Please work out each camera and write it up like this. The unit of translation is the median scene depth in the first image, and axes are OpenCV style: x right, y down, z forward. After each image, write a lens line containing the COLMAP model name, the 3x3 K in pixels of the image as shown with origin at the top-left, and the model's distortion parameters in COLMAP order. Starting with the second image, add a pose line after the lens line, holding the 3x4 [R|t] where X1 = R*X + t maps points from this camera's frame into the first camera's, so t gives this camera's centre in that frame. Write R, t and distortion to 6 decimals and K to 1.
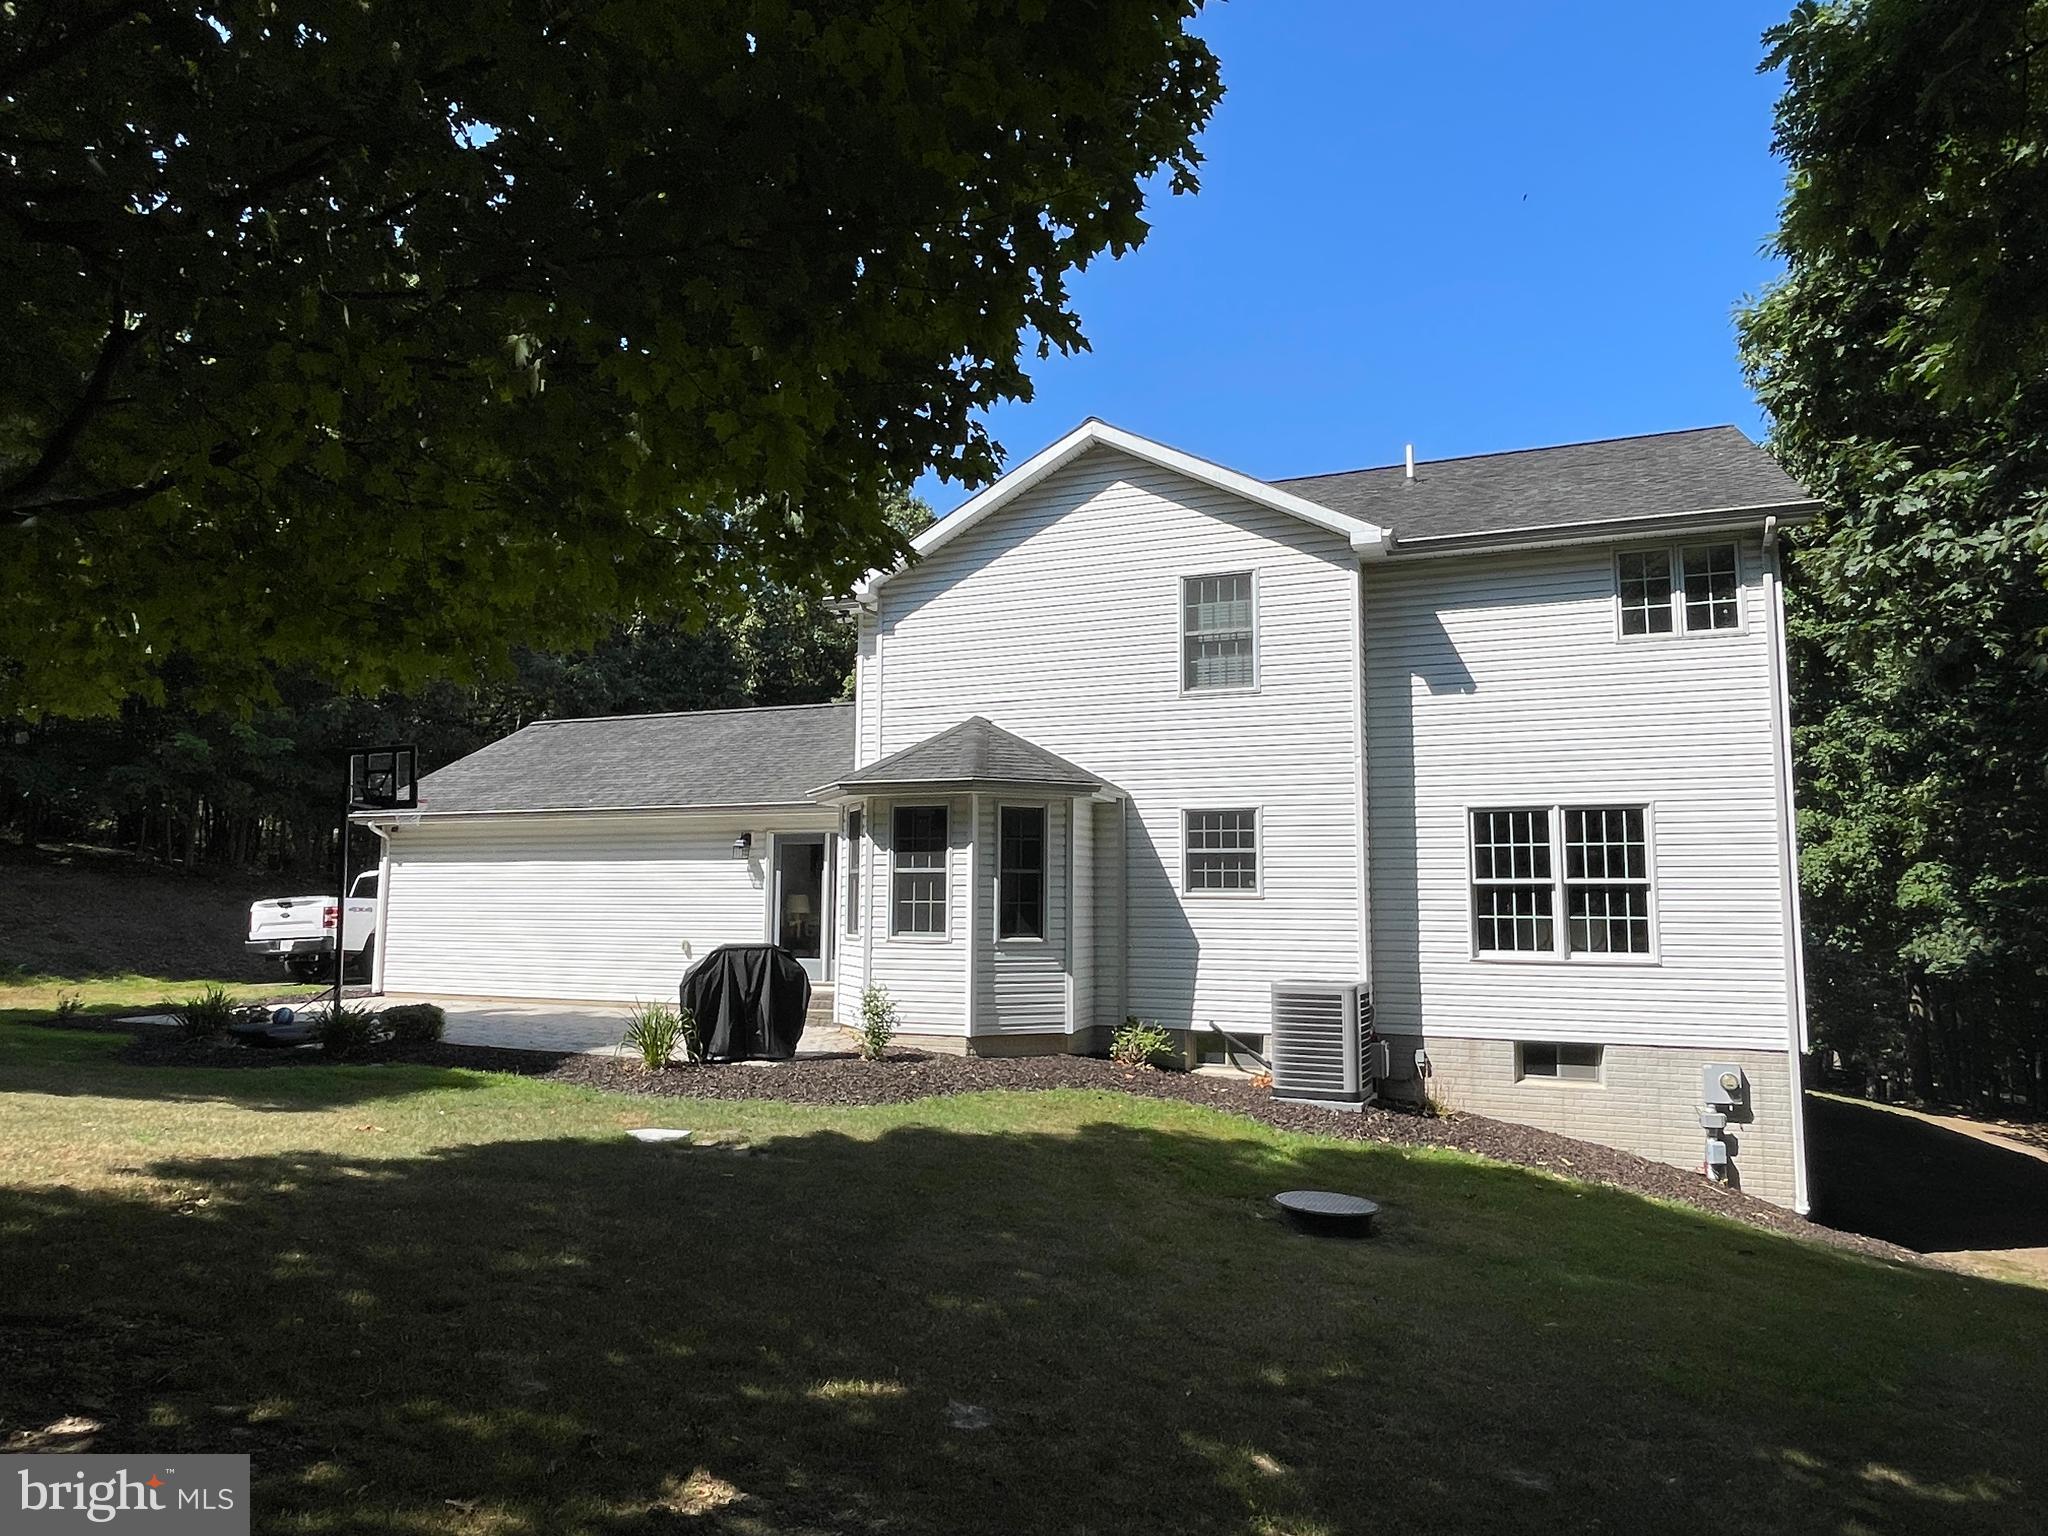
lens RADIAL K [[1275.0, 0, 1024.0], [0, 1275.0, 768.0], [0, 0, 1]] dist [0.003412, 0.000322]
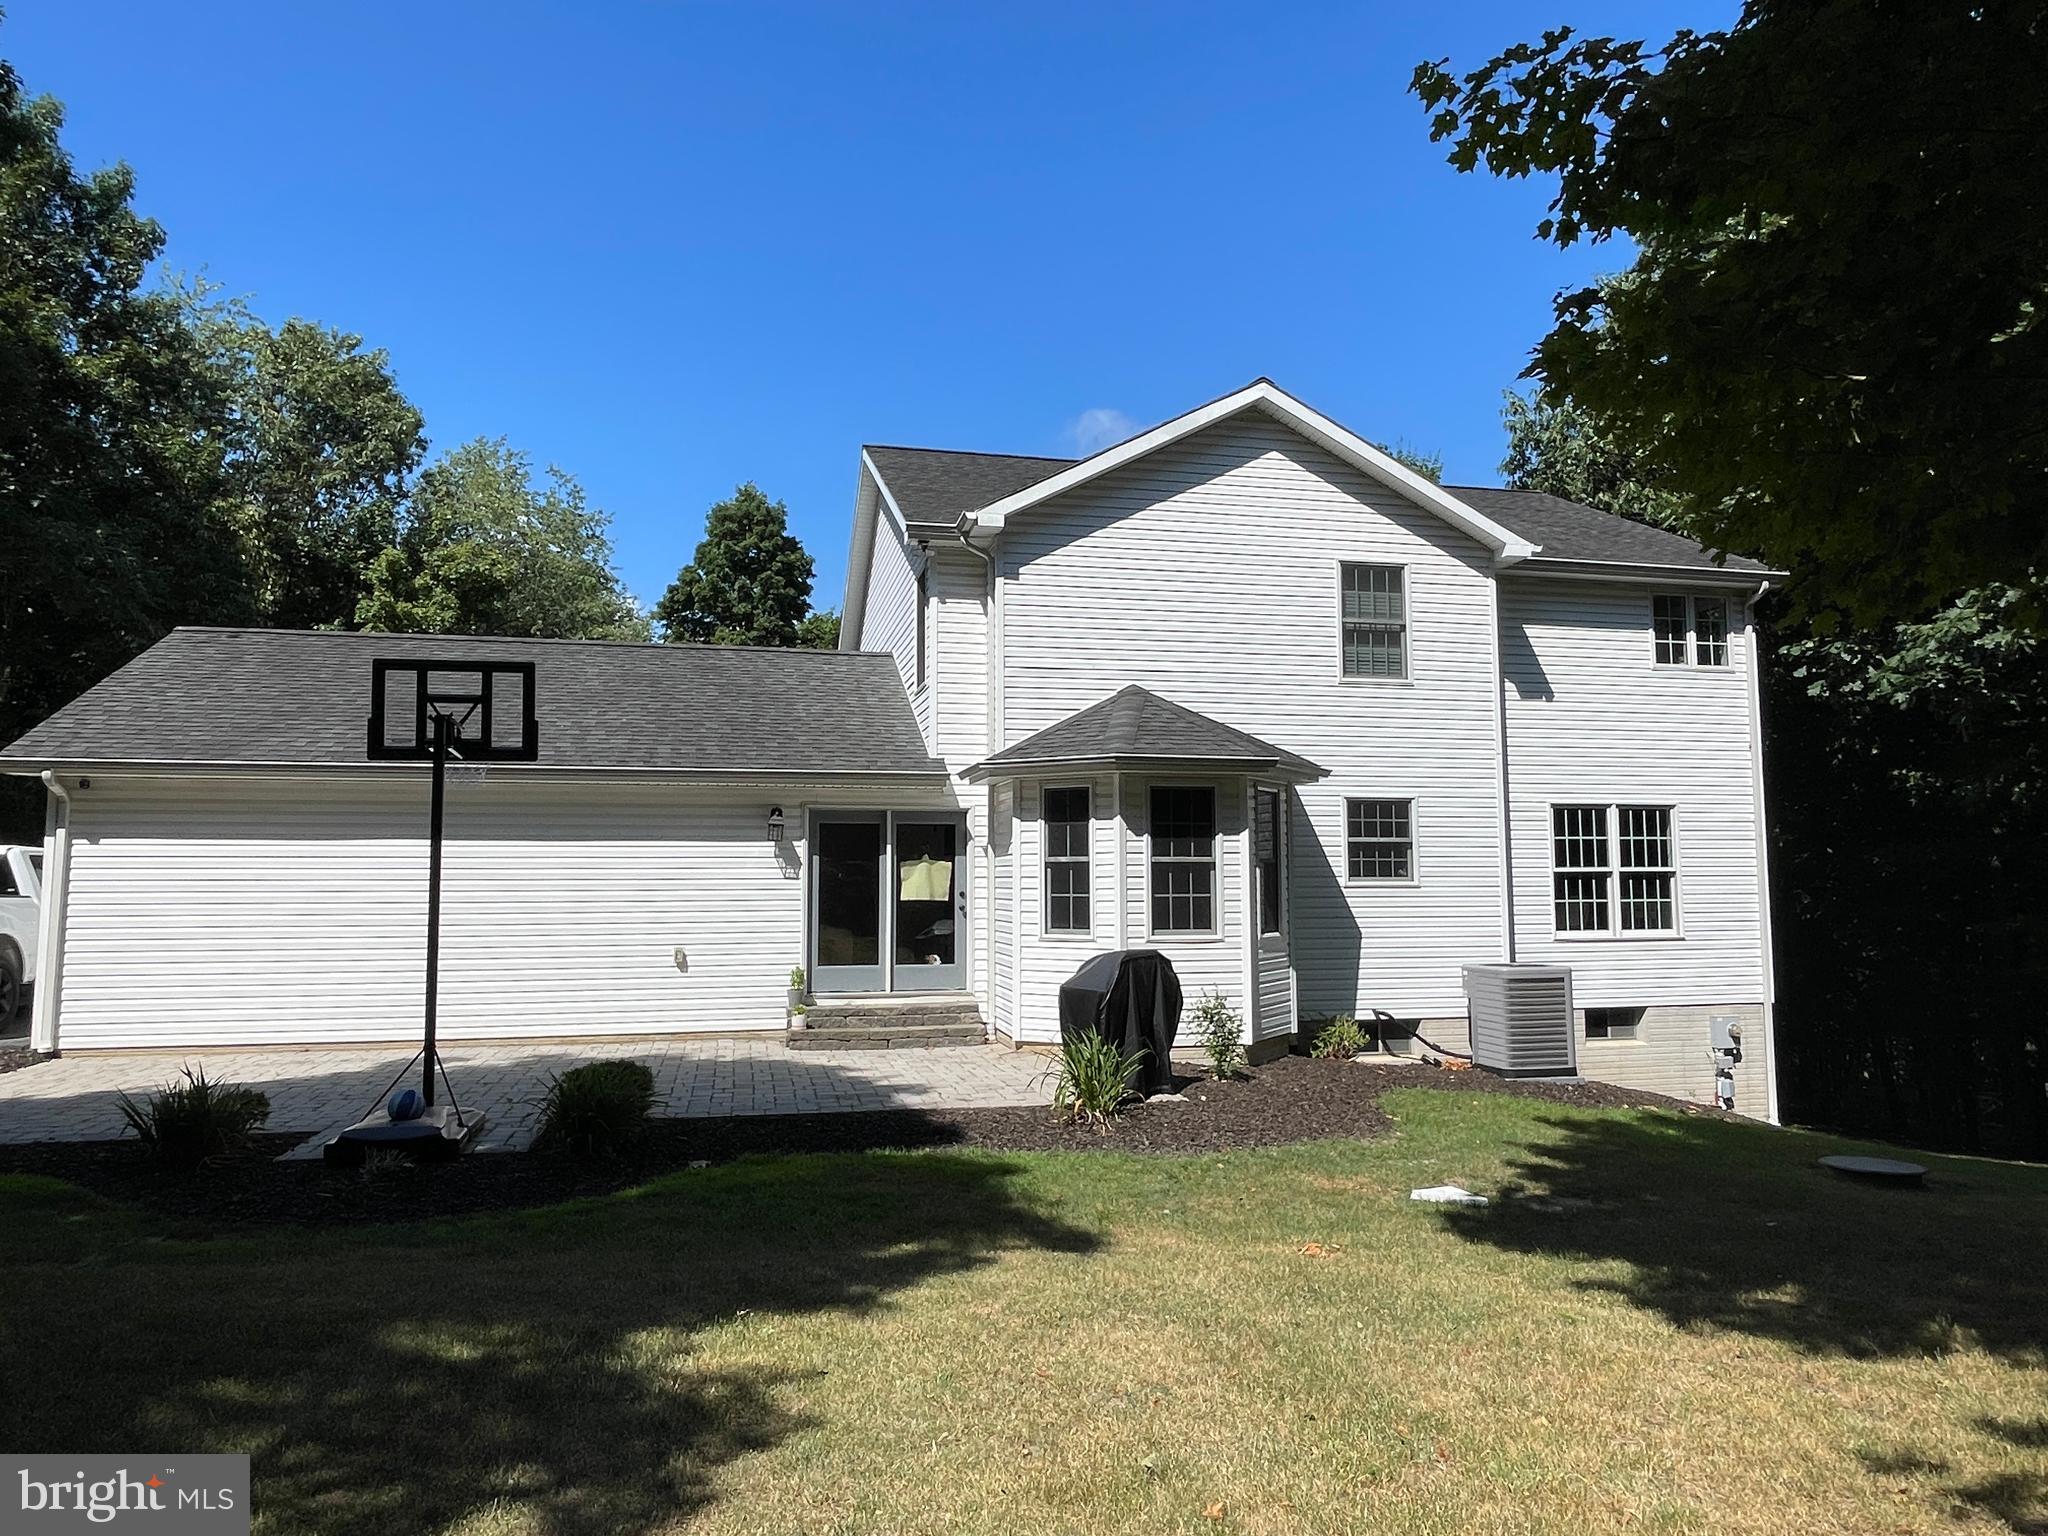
lens RADIAL K [[1267.4, 0, 1024.0], [0, 1267.4, 768.0], [0, 0, 1]] dist [-0.000860, -0.000089]
pose [[0.821988, 0.041328, 0.568003, -0.660113], [-0.053177, 0.998576, 0.004300, 0.019313], [-0.567016, -0.033739, 0.823015, 0.344734]]
